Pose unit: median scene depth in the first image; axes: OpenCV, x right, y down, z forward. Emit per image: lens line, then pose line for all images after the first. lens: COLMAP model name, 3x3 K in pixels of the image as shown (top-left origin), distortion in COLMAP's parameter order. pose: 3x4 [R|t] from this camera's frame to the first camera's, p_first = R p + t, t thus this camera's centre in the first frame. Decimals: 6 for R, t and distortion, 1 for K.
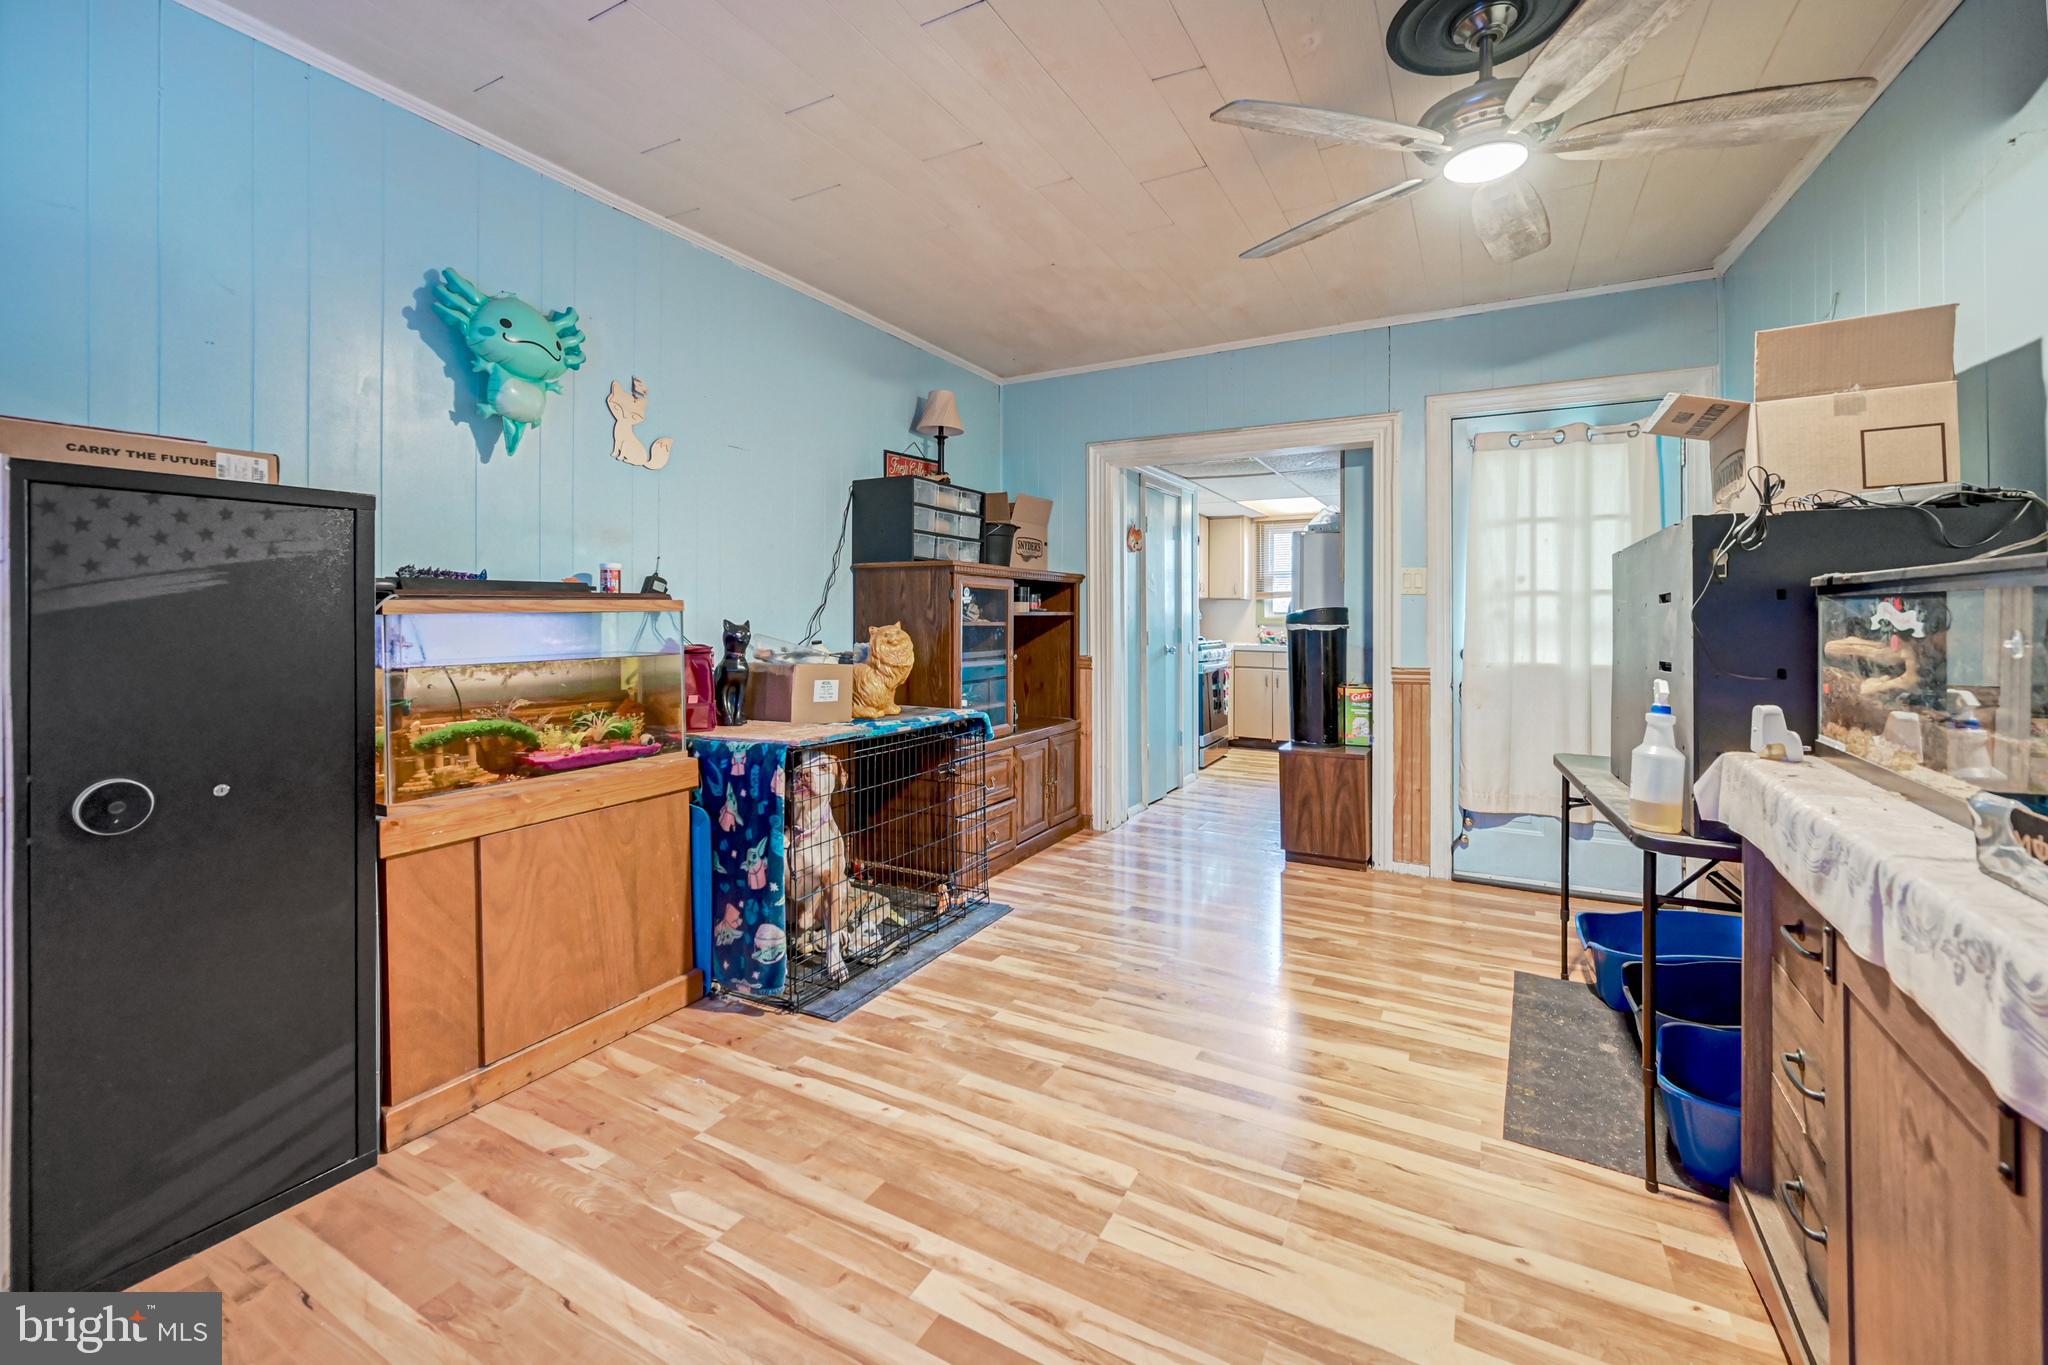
lens RADIAL K [[854.0, 0, 1021.2], [0, 854.0, 592.0], [0, 0, 1]] dist [0.000718, 0.000166]
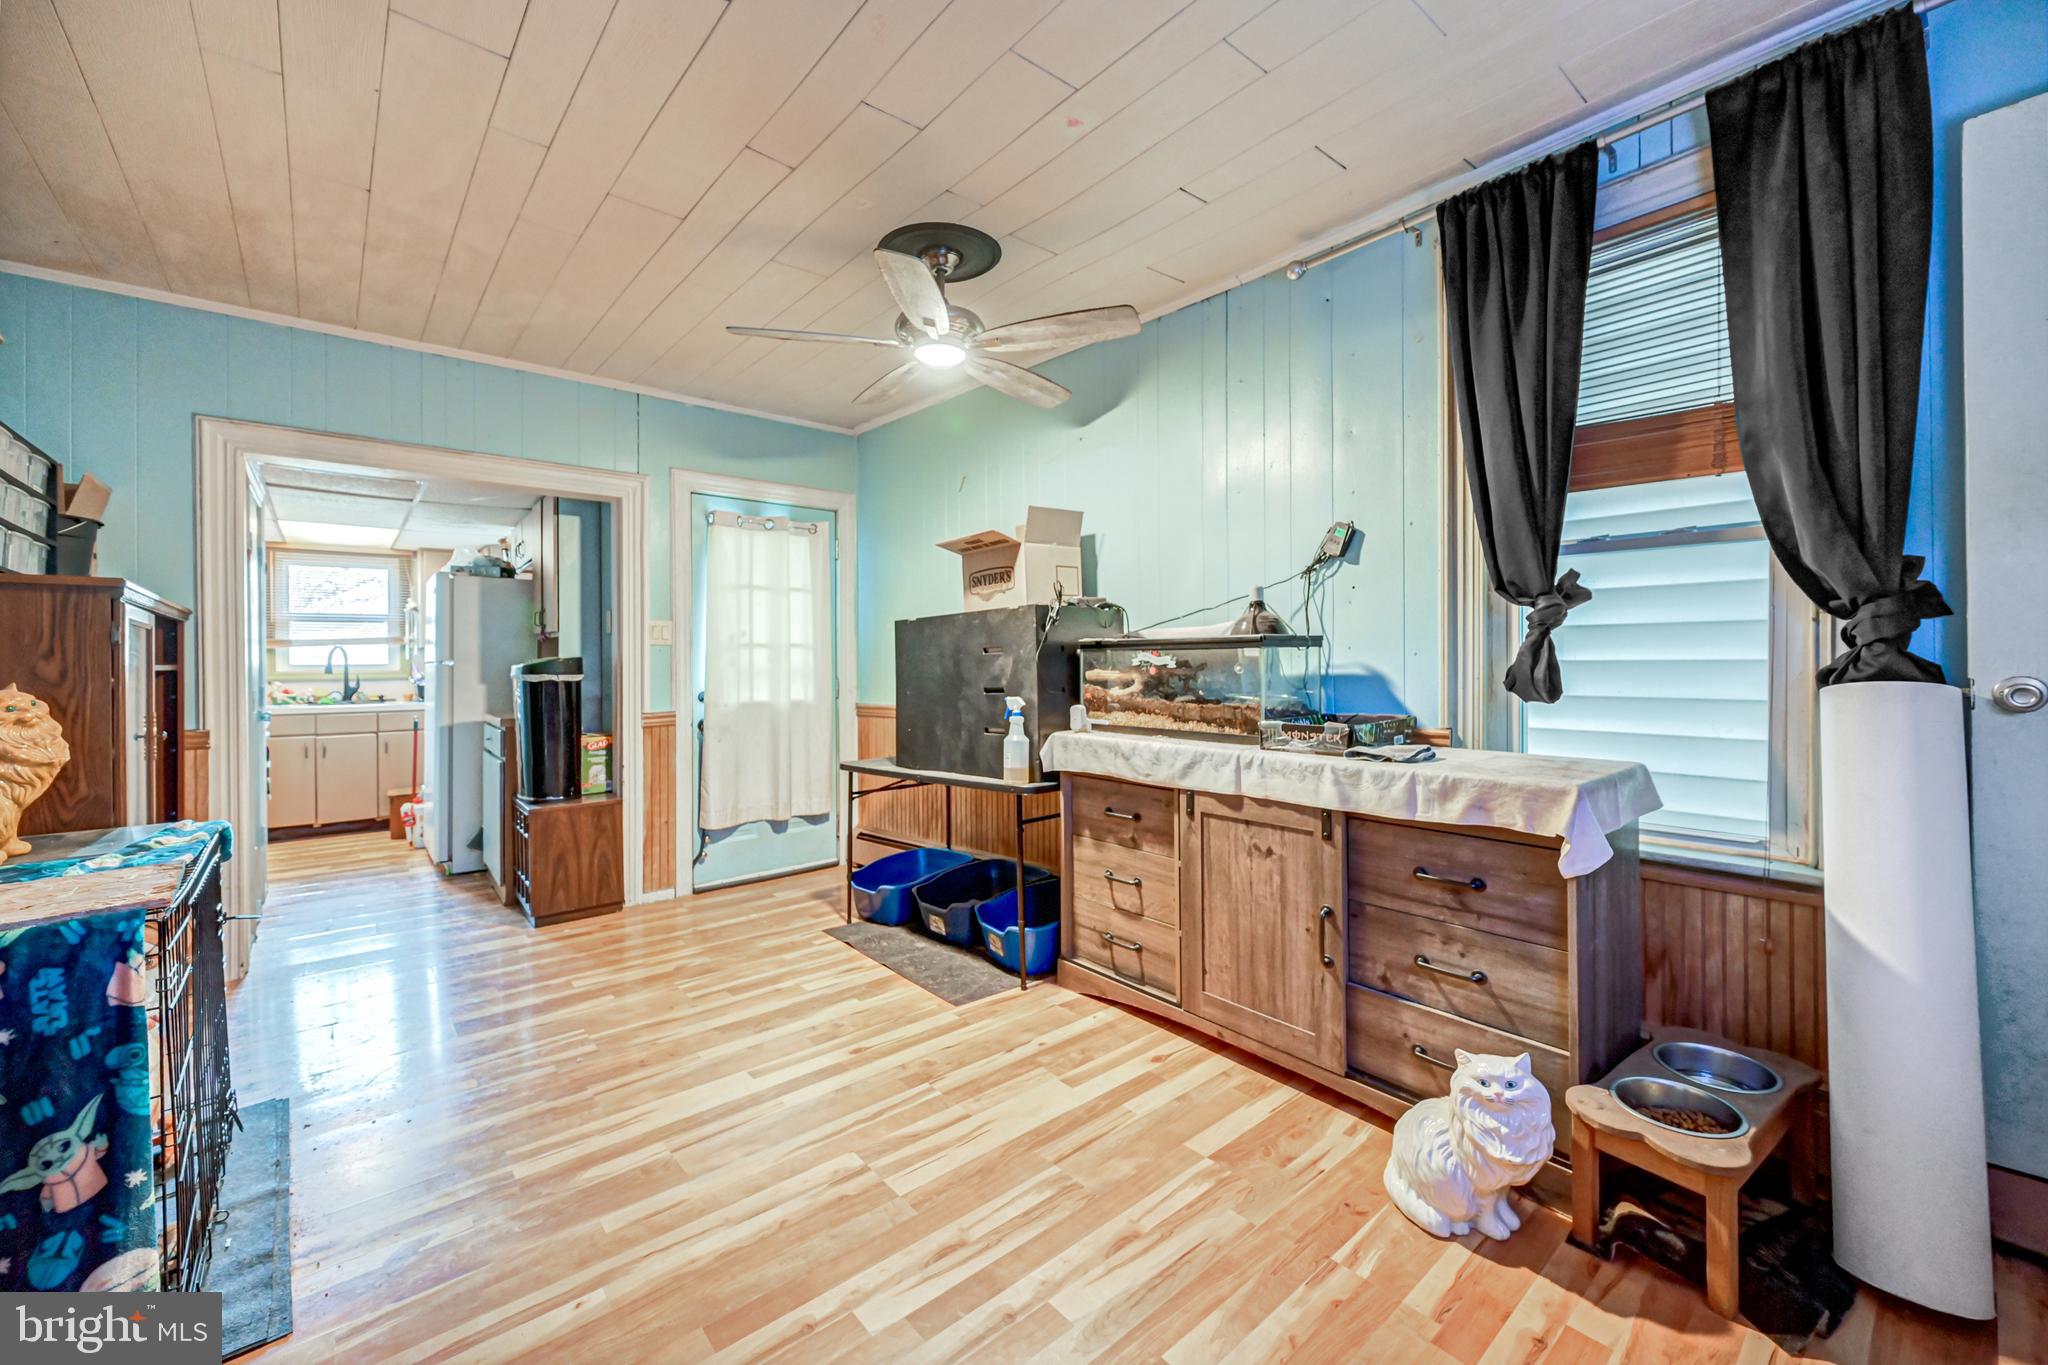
lens RADIAL K [[843.2, 0, 1022.7], [0, 843.2, 641.9], [0, 0, 1]] dist [0.000054, 0.000073]
pose [[0.325432, 0.016763, 0.945417, -0.446992], [-0.014096, 0.999818, -0.012875, 0.006579], [-0.945460, -0.009137, 0.325609, 0.223226]]
